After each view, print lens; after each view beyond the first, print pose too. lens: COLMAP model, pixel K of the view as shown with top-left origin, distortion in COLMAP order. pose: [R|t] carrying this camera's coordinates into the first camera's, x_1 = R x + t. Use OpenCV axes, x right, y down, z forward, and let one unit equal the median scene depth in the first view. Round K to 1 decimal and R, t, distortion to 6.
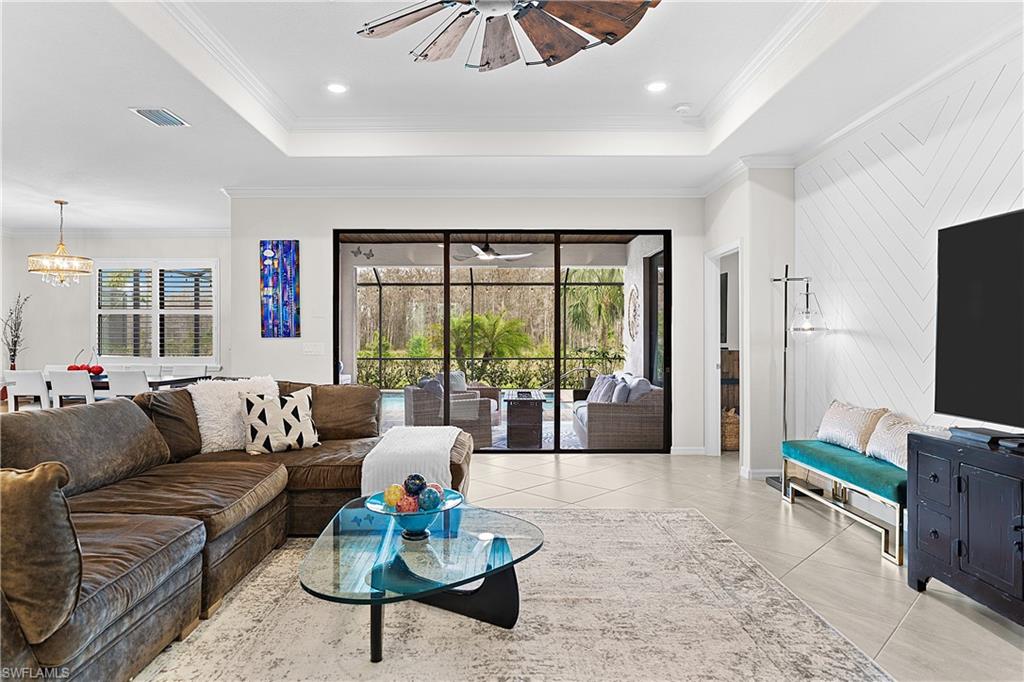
lens RADIAL K [[601.9, 0, 499.8], [0, 601.9, 338.9], [0, 0, 1]] dist [-0.008043, 0.000812]
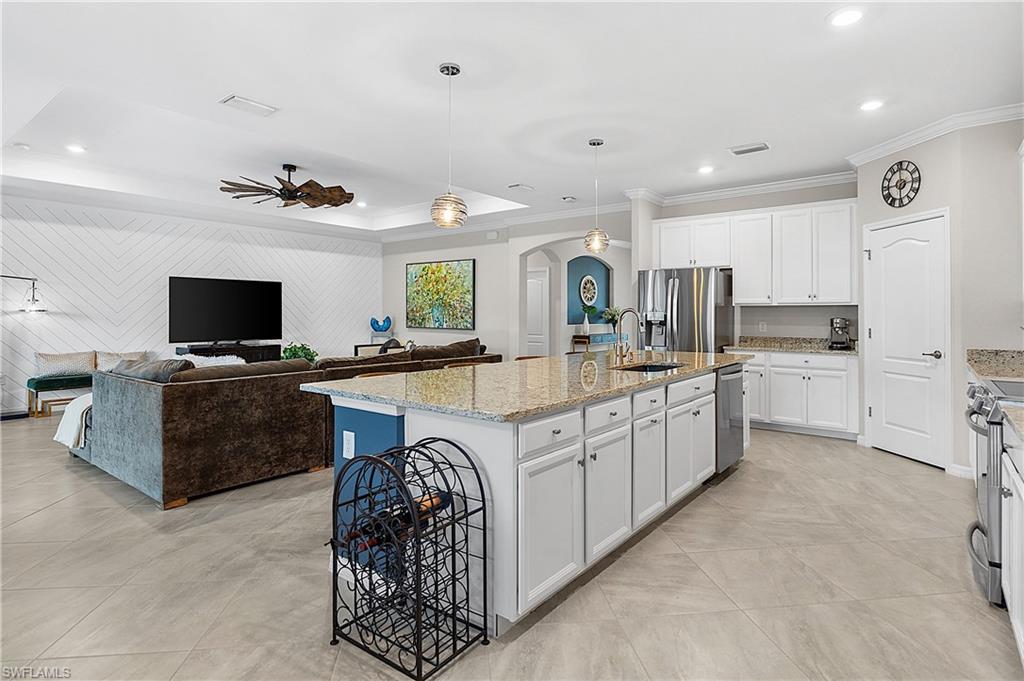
lens RADIAL K [[535.0, 0, 512.4], [0, 535.0, 310.0], [0, 0, 1]] dist [-0.002083, -0.000043]
pose [[-0.790834, 0.003110, 0.612023, -0.994967], [-0.000898, 0.999980, -0.006241, -0.007601], [-0.612030, -0.005486, -0.790816, 0.972670]]
